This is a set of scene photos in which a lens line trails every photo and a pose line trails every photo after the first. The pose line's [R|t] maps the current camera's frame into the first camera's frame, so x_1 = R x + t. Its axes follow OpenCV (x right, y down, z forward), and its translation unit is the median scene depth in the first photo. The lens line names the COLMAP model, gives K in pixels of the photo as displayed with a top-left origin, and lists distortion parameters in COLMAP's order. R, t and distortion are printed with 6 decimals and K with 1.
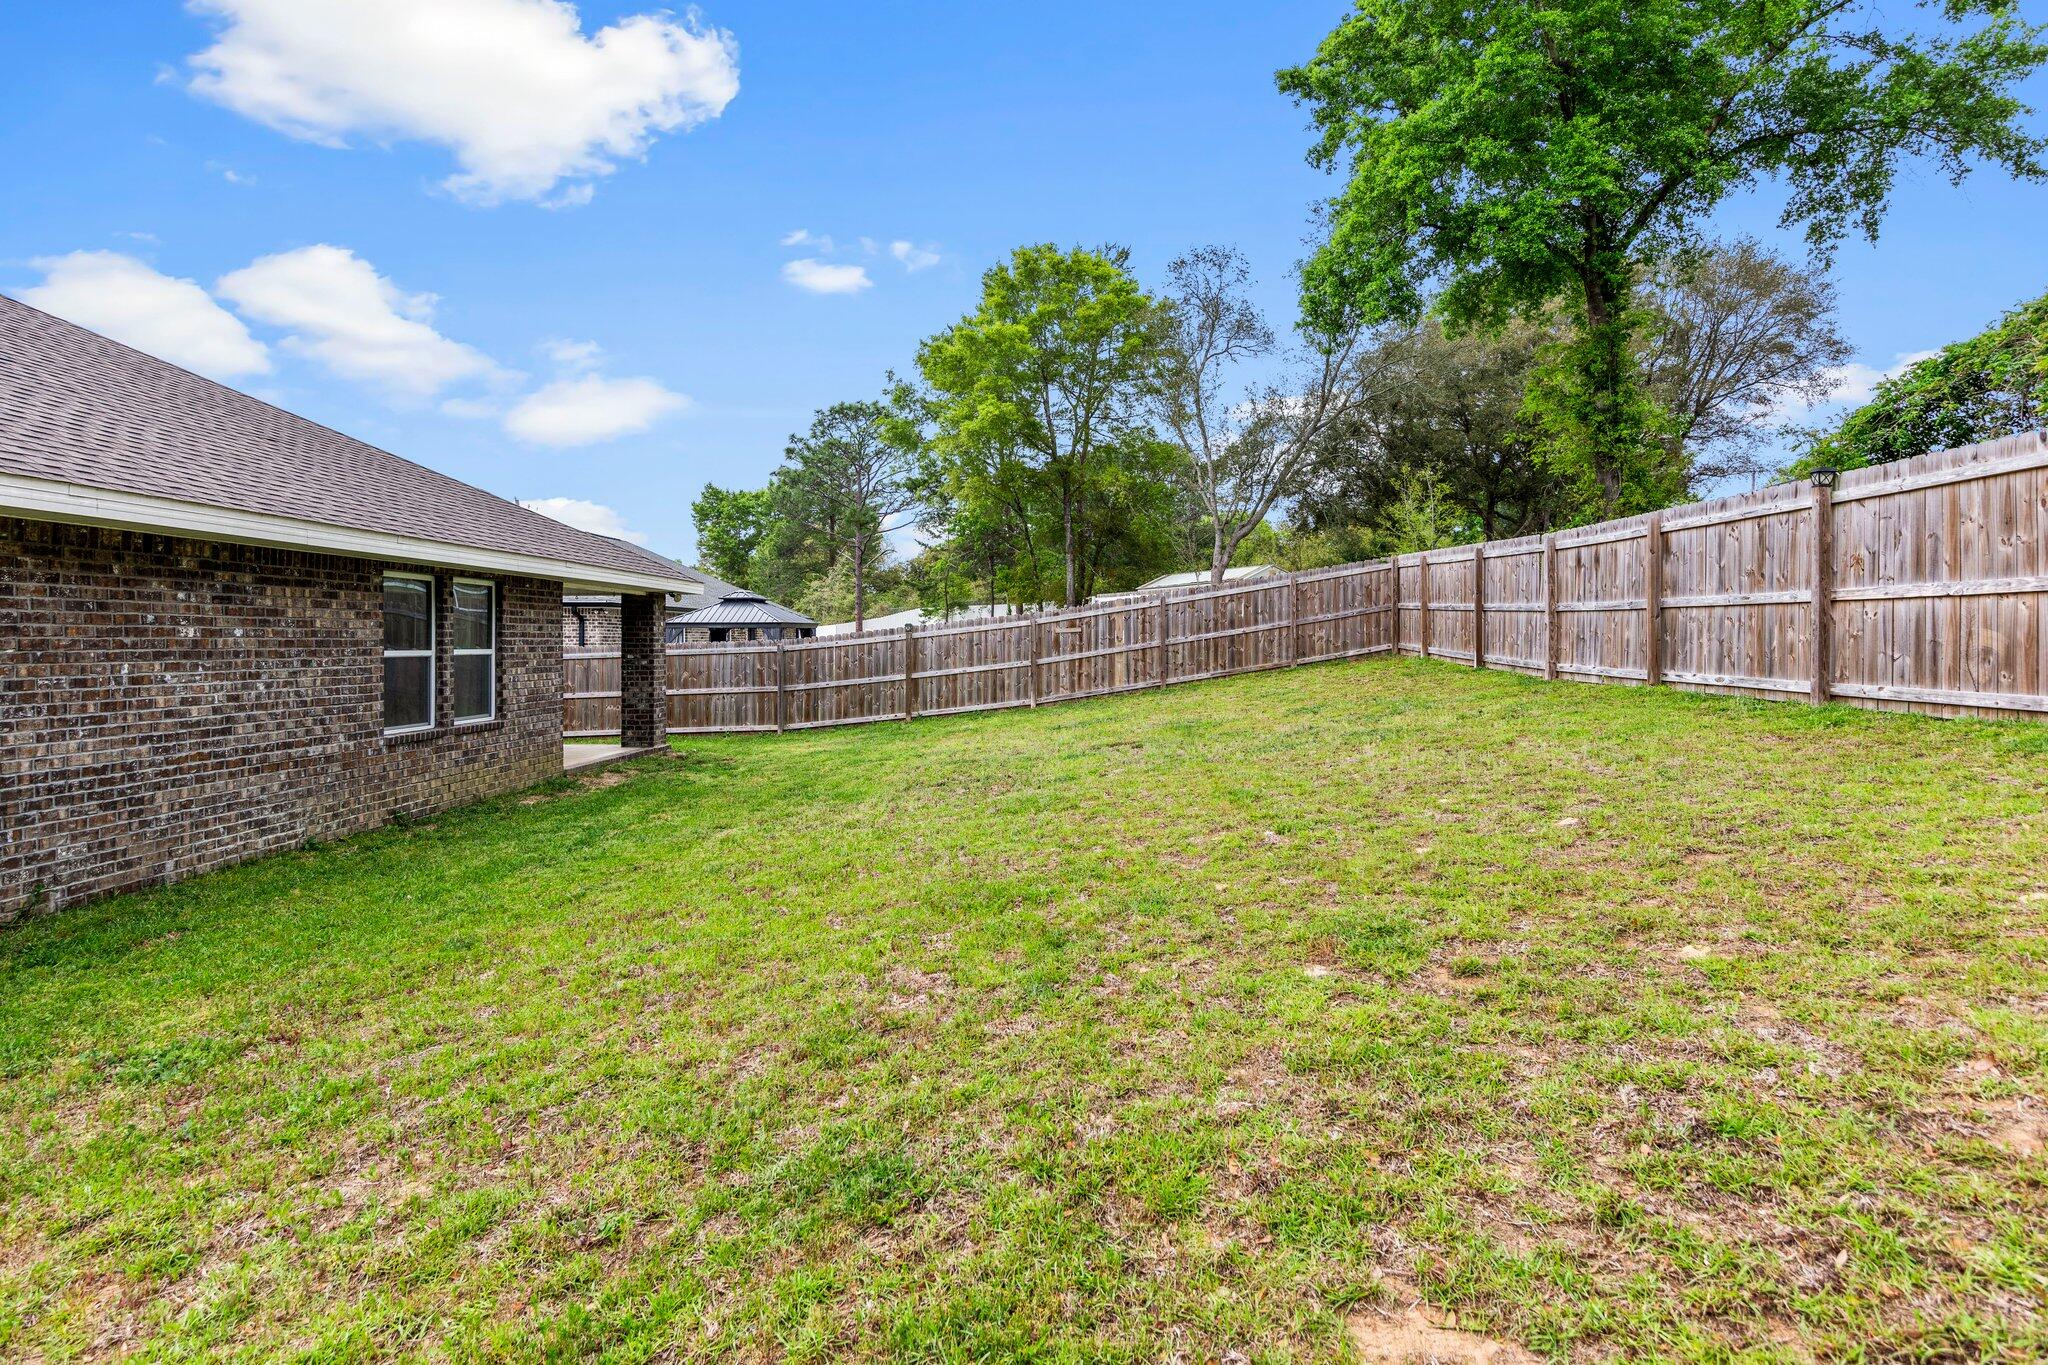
lens RADIAL K [[1094.3, 0, 1046.9], [0, 1094.3, 642.5], [0, 0, 1]] dist [0.007809, -0.000703]
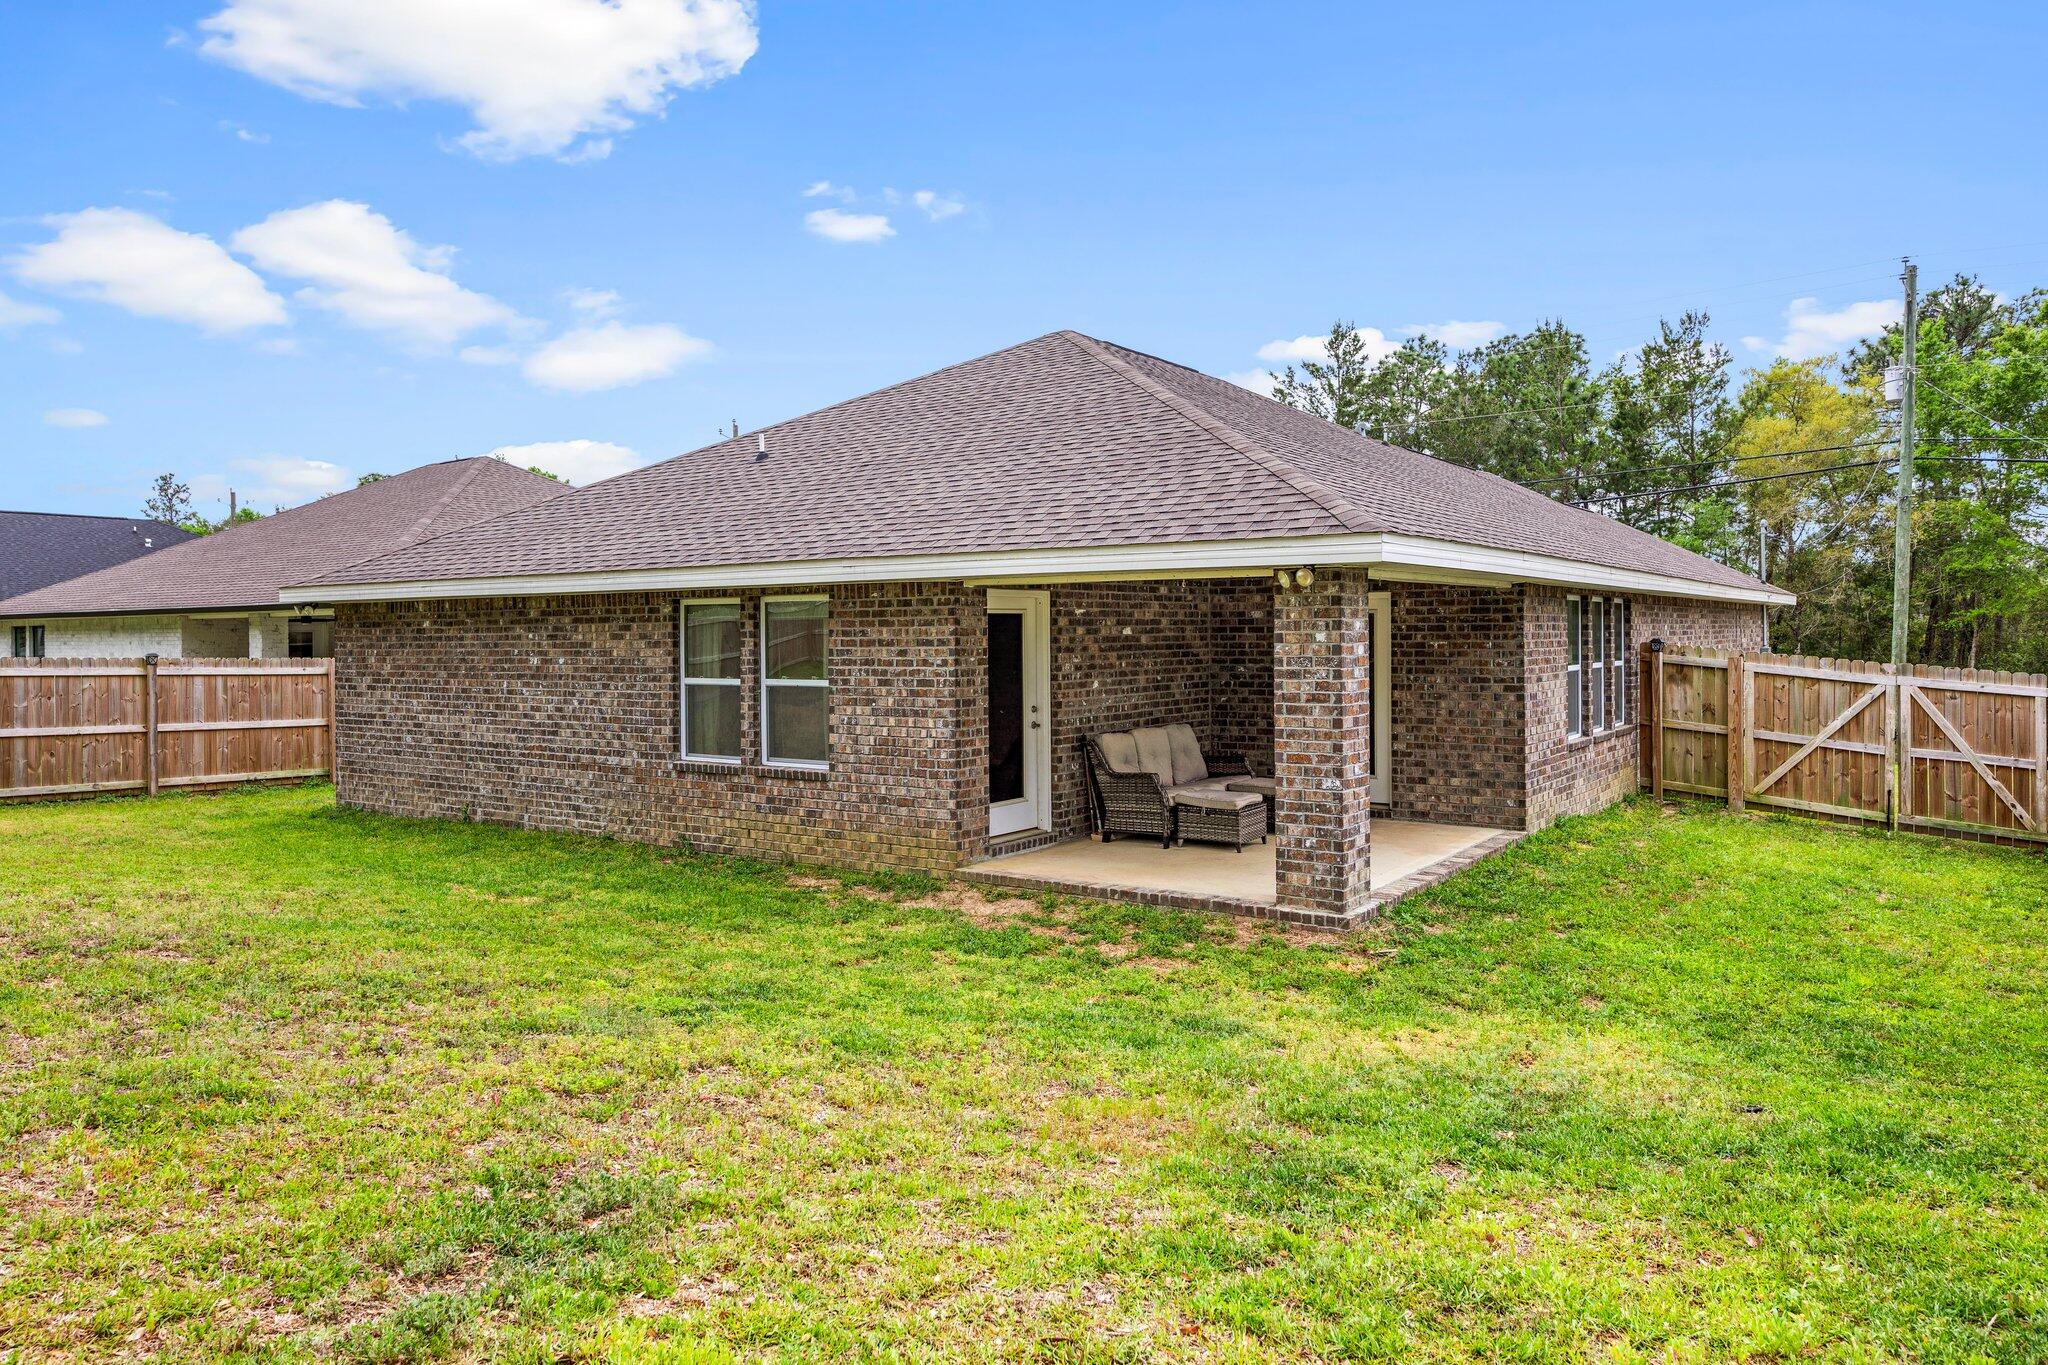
lens RADIAL K [[1353.1, 0, 1013.4], [0, 1353.1, 640.6], [0, 0, 1]] dist [-0.002153, 0.008265]
pose [[-0.549186, 0.008170, -0.835660, 0.311124], [0.007406, 0.999961, 0.004910, -0.034594], [0.835667, -0.003492, -0.549225, 2.154851]]
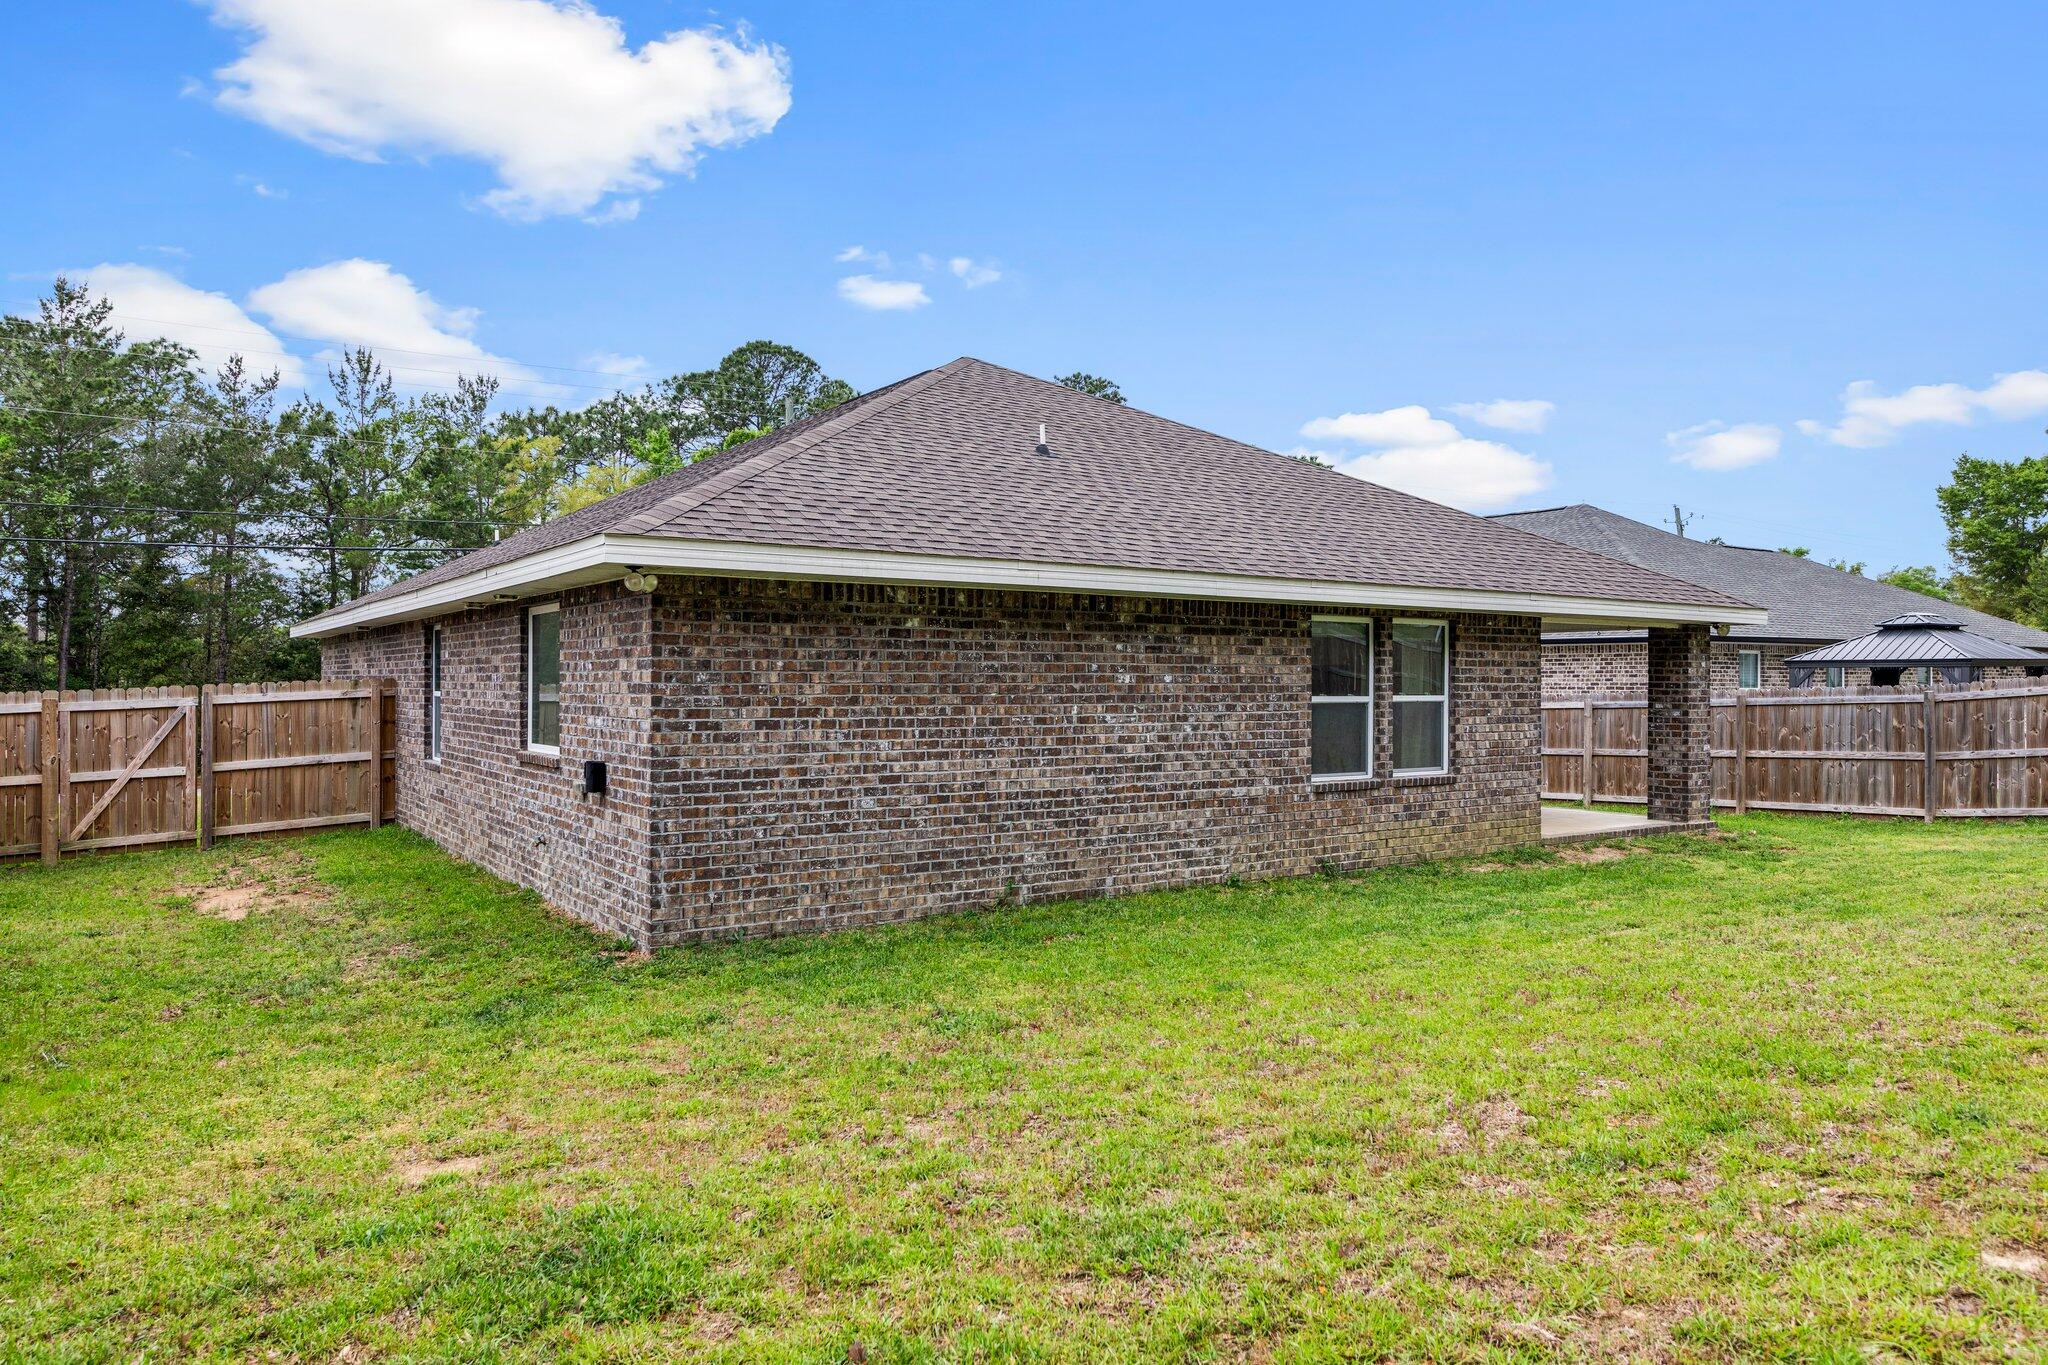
lens RADIAL K [[1353.1, 0, 987.7], [0, 1353.1, 685.2], [0, 0, 1]] dist [-0.002153, 0.008265]
pose [[0.582104, 0.003532, -0.813106, 0.237341], [-0.003452, 0.999992, 0.001872, -0.004166], [0.813107, 0.001718, 0.582112, 0.058625]]
